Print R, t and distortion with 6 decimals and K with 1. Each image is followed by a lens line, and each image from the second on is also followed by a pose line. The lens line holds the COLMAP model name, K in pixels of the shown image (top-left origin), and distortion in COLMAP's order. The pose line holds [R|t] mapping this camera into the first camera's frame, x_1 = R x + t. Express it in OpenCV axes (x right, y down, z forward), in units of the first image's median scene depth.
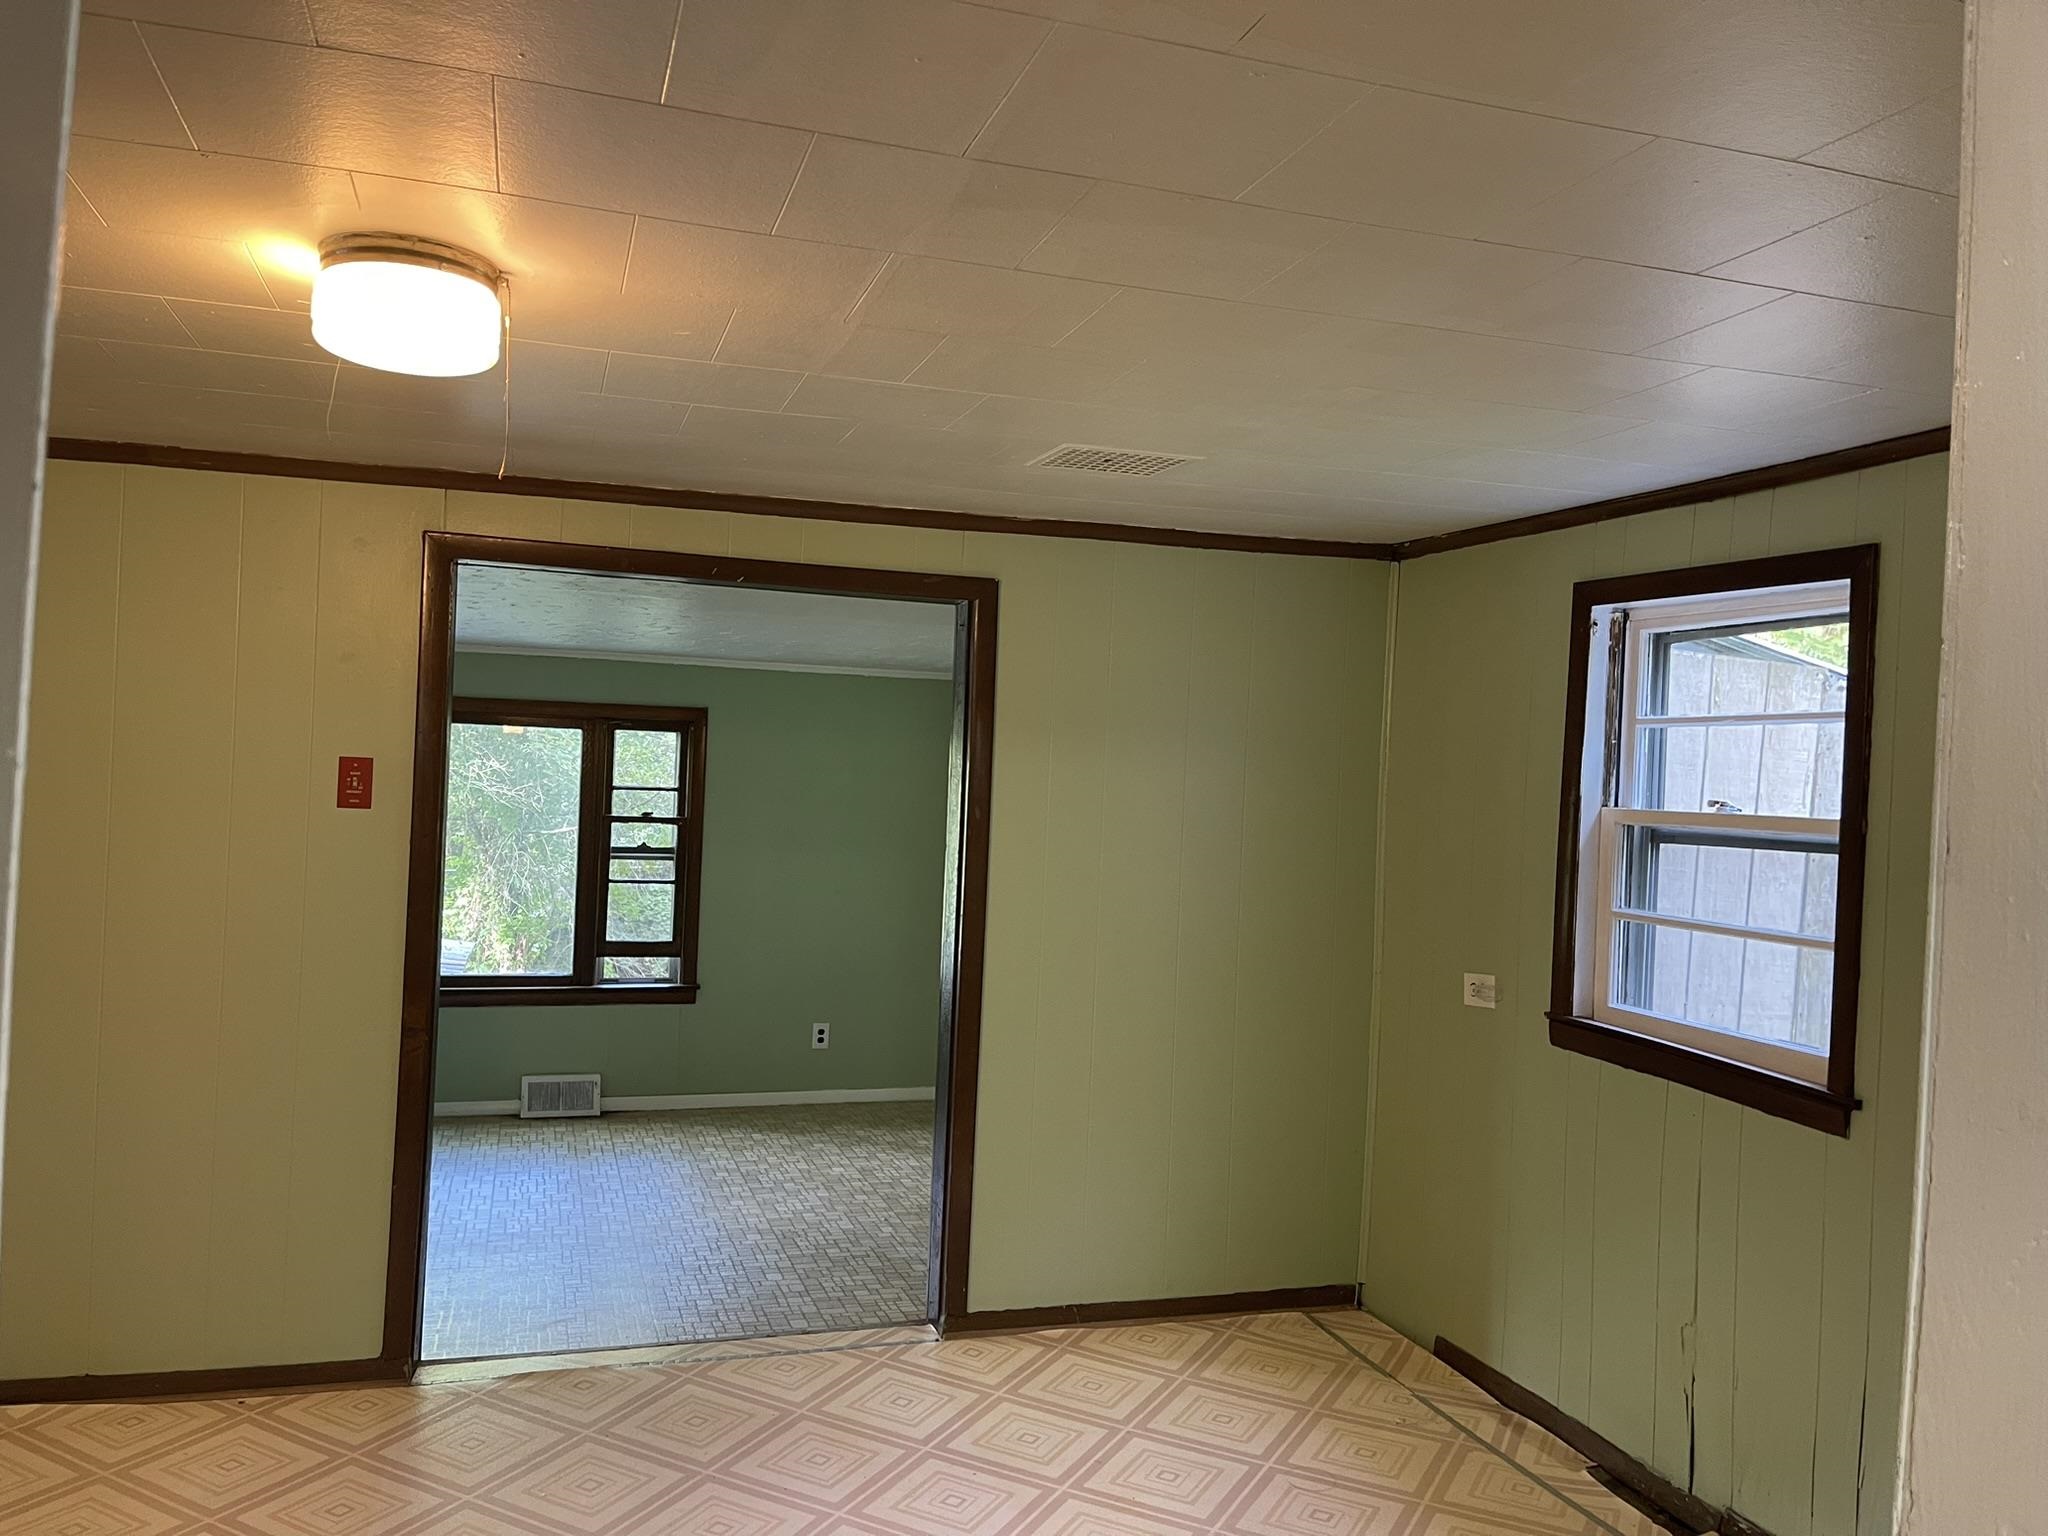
lens RADIAL K [[1488.4, 0, 1014.1], [0, 1488.4, 769.2], [0, 0, 1]] dist [0.037359, -0.002268]
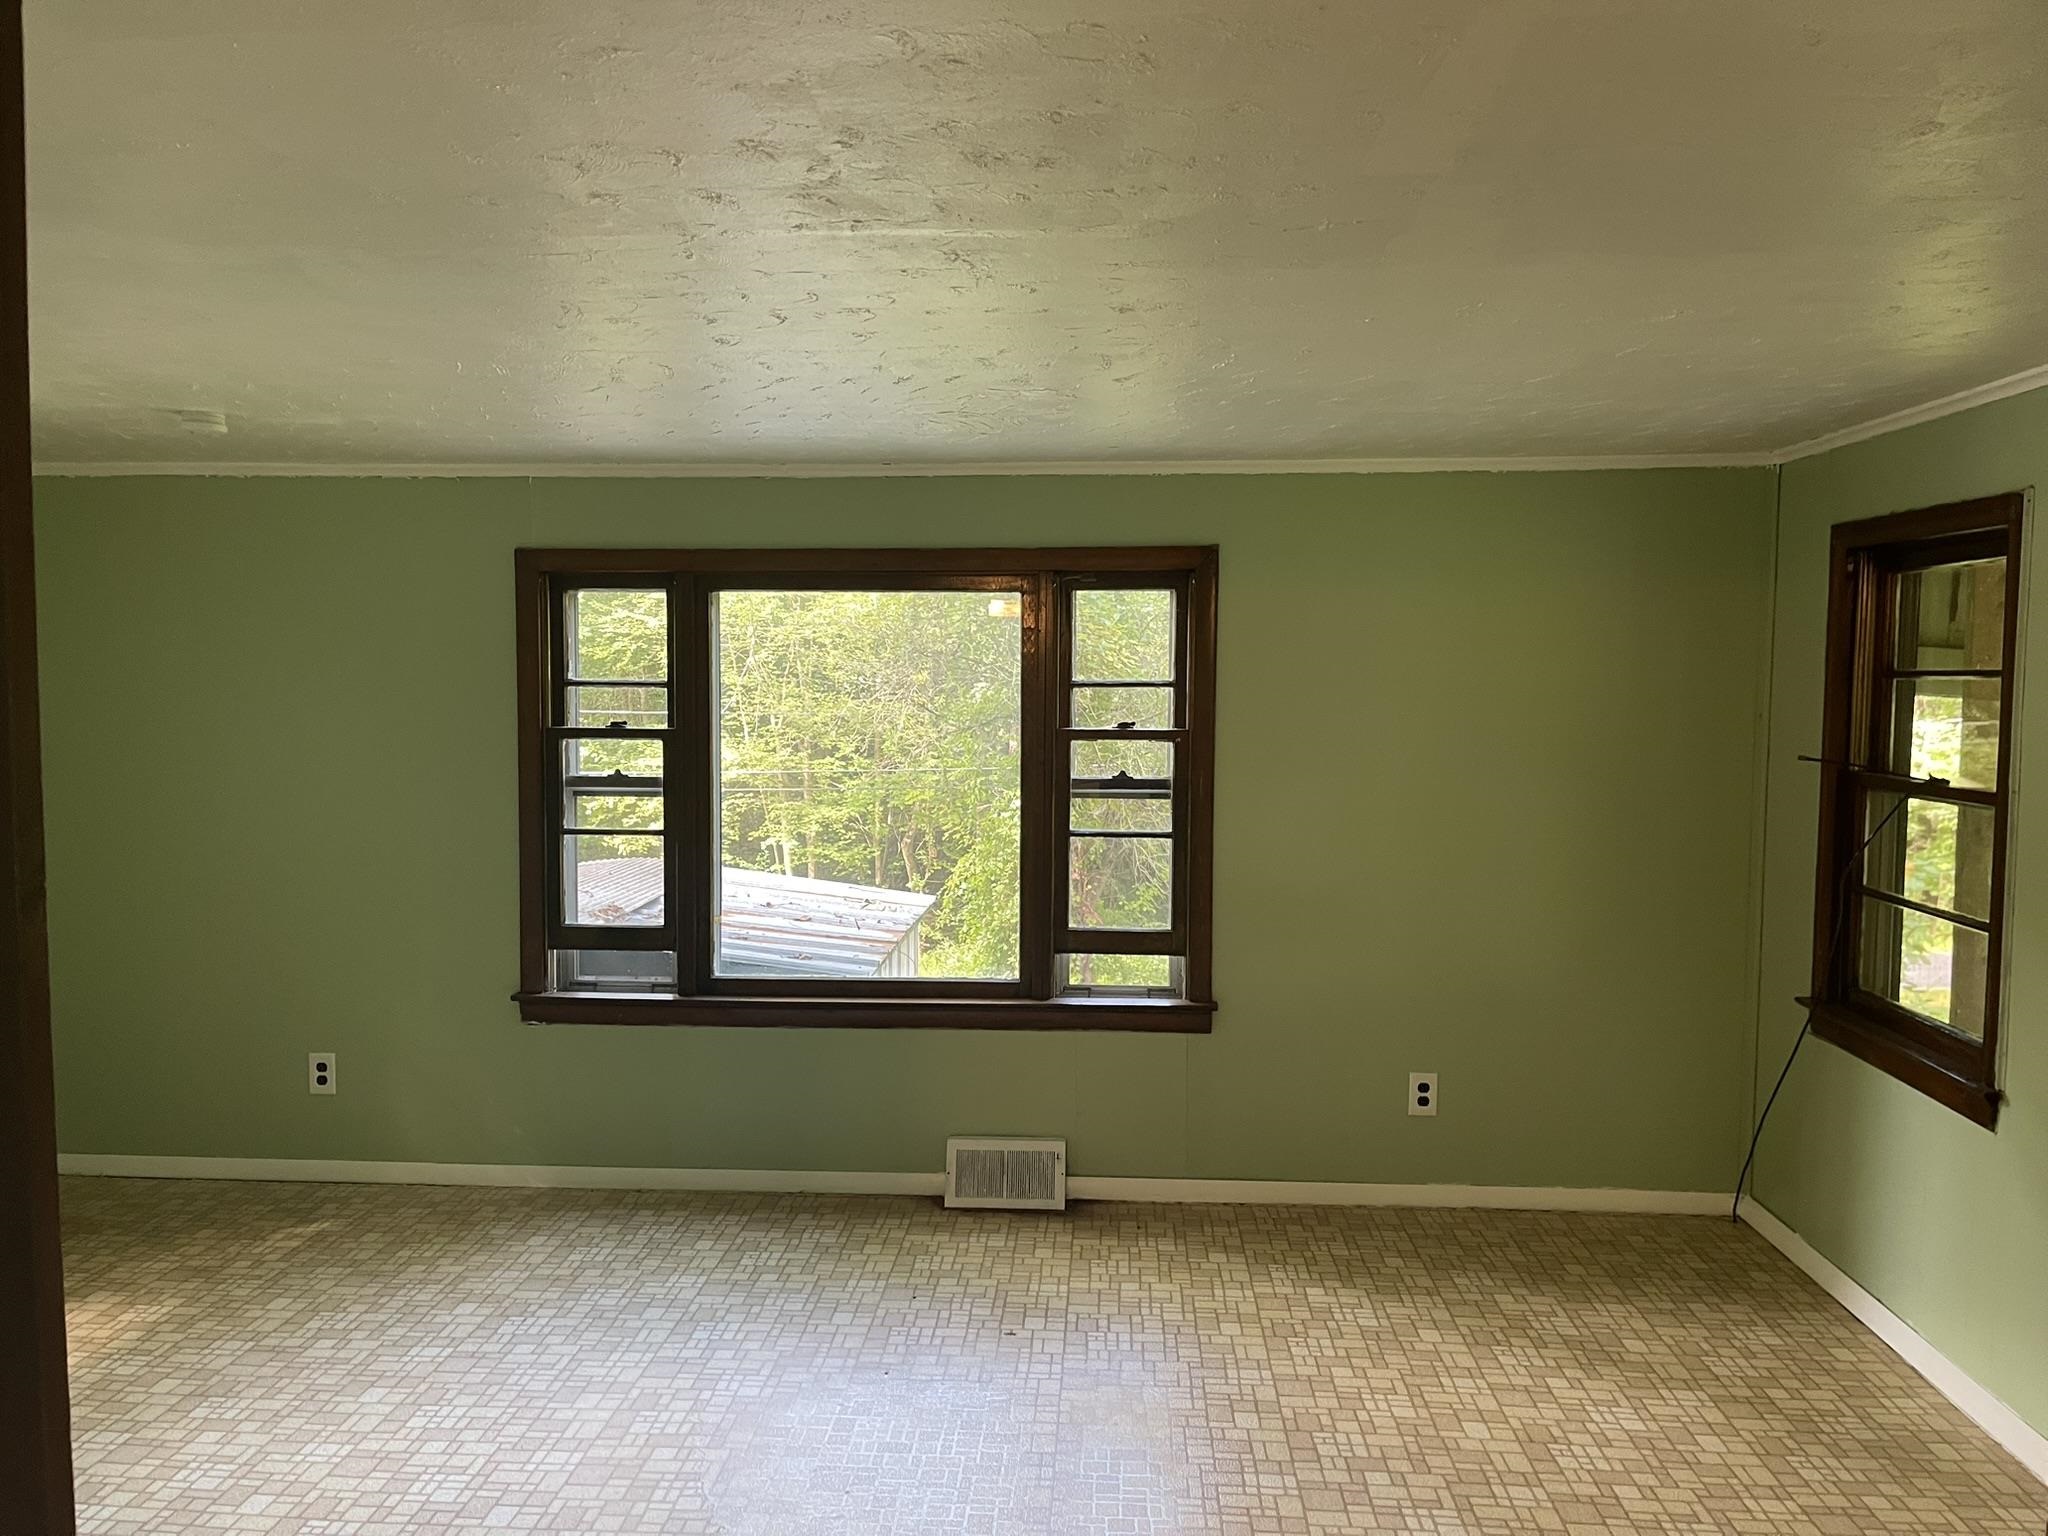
lens RADIAL K [[1488.4, 0, 1014.1], [0, 1488.4, 769.2], [0, 0, 1]] dist [0.037359, -0.002268]
pose [[0.928946, -0.007544, -0.370139, -0.061570], [0.035803, 0.996937, 0.069536, 0.003673], [0.368480, -0.077848, 0.926370, 0.412748]]
